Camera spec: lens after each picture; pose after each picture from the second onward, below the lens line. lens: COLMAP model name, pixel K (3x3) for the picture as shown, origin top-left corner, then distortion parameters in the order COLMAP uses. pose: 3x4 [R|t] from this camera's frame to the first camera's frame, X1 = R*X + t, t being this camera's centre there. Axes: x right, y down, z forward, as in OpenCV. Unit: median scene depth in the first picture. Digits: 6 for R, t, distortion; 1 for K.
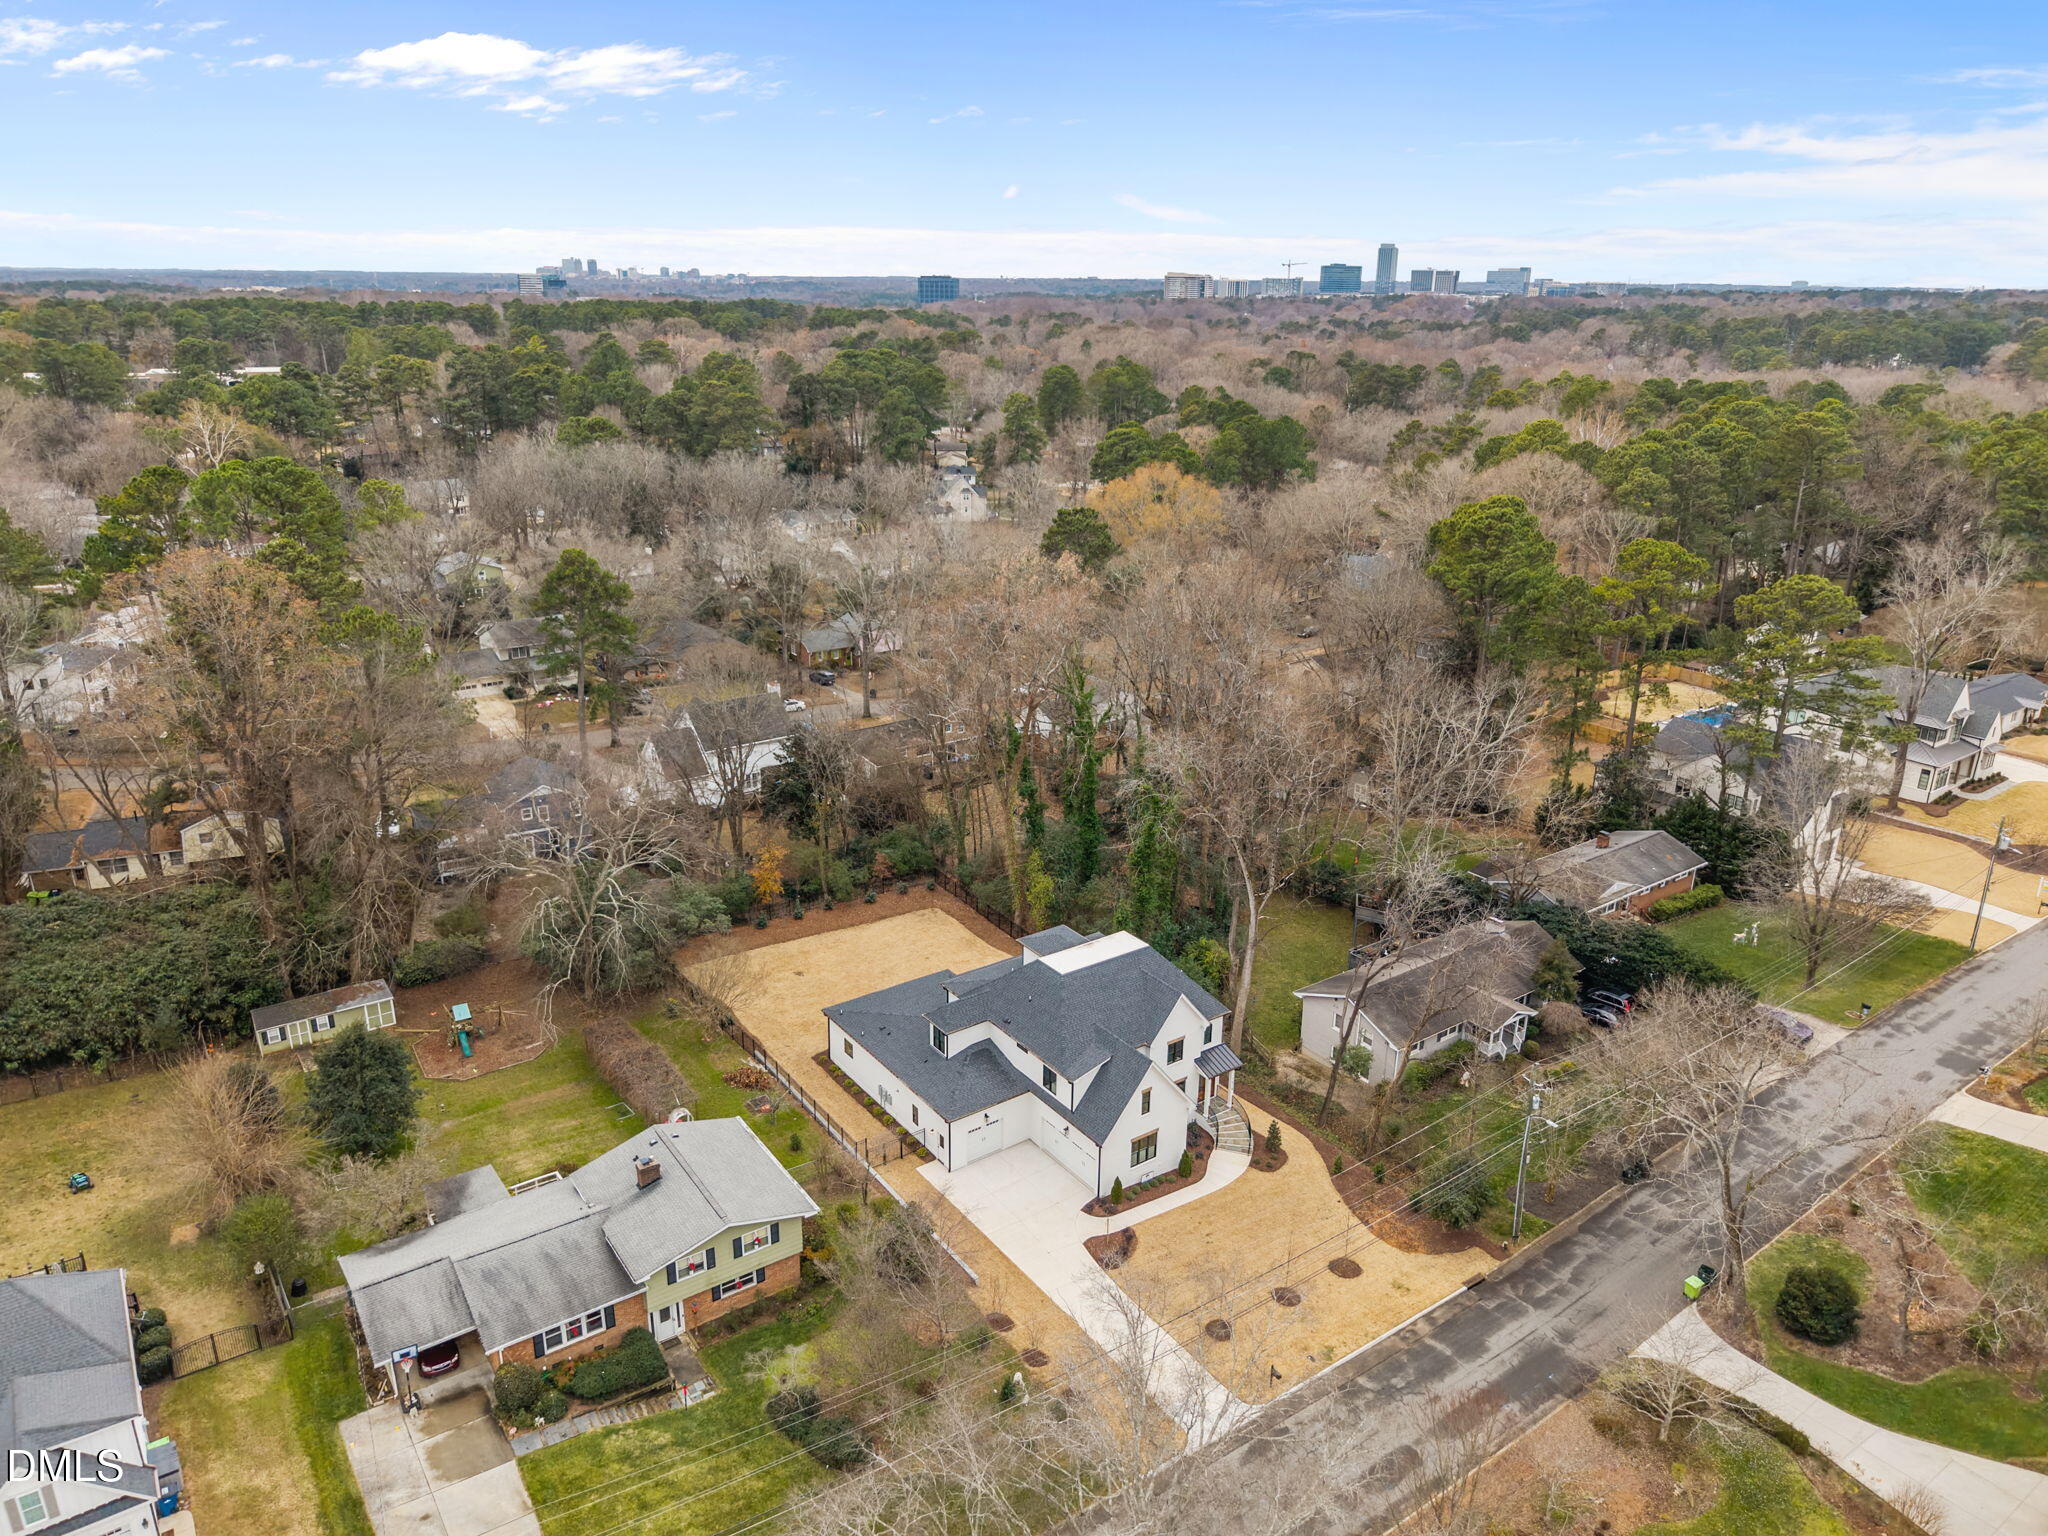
lens RADIAL K [[1364.2, 0, 1024.0], [0, 1364.2, 768.0], [0, 0, 1]] dist [0.002714, -0.002285]
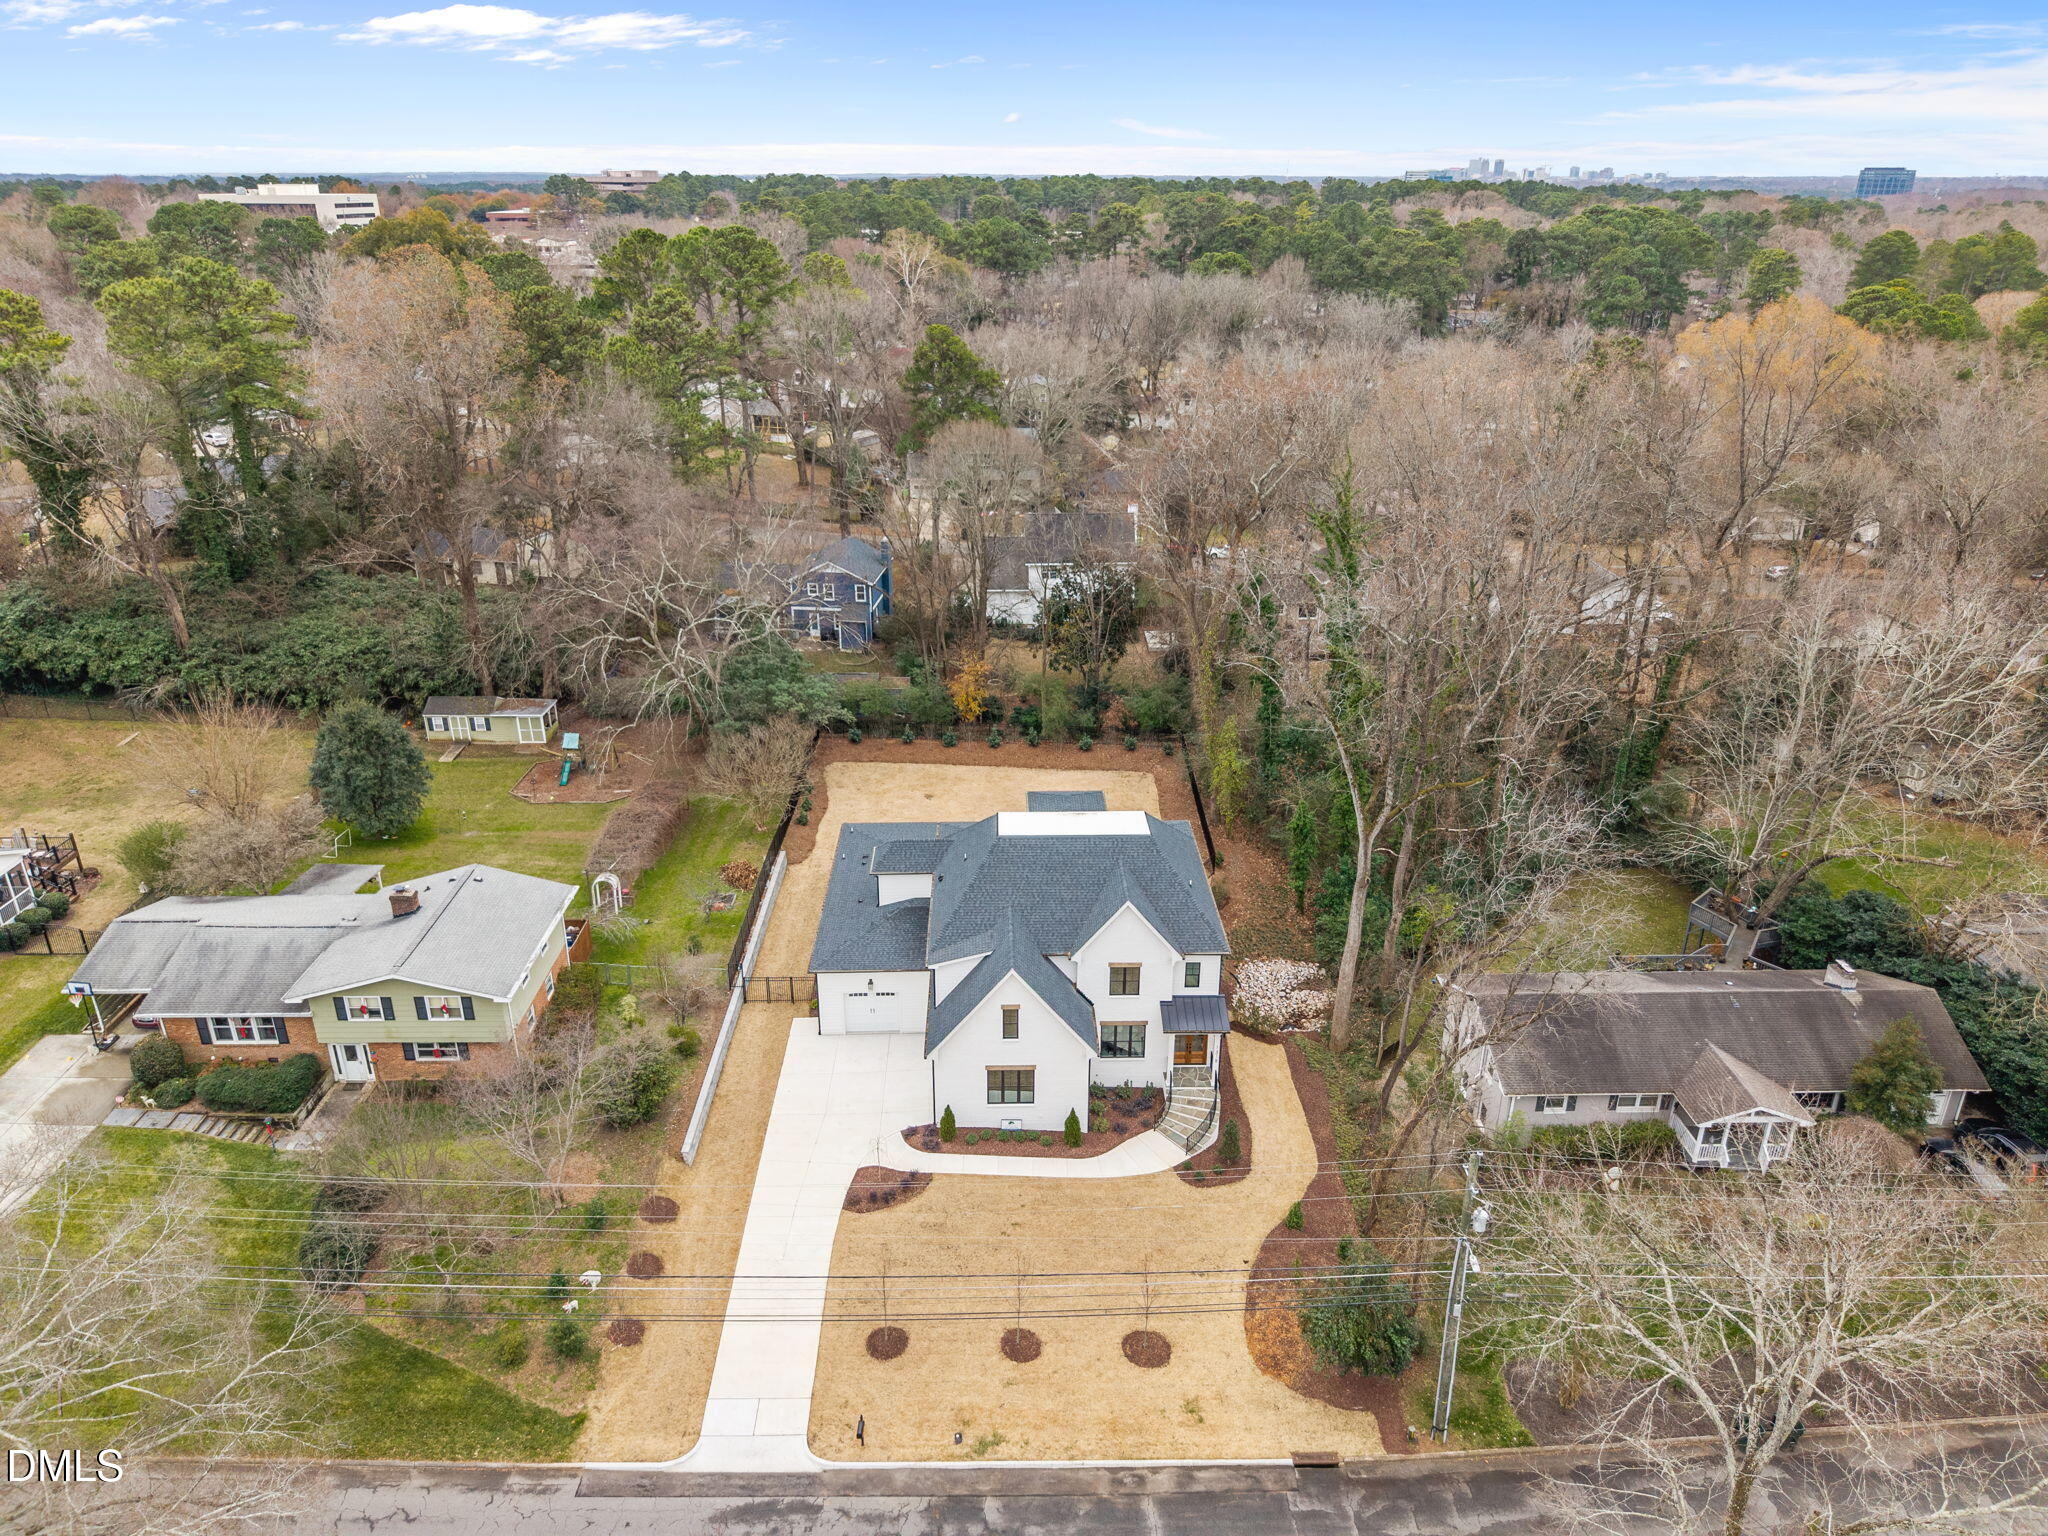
lens RADIAL K [[1364.2, 0, 1024.0], [0, 1364.2, 768.0], [0, 0, 1]] dist [0.002714, -0.002285]
pose [[0.832510, 0.214710, -0.510711, 0.439614], [-0.180964, 0.976670, 0.115617, 0.029994], [0.523621, -0.003832, 0.851943, 0.398325]]
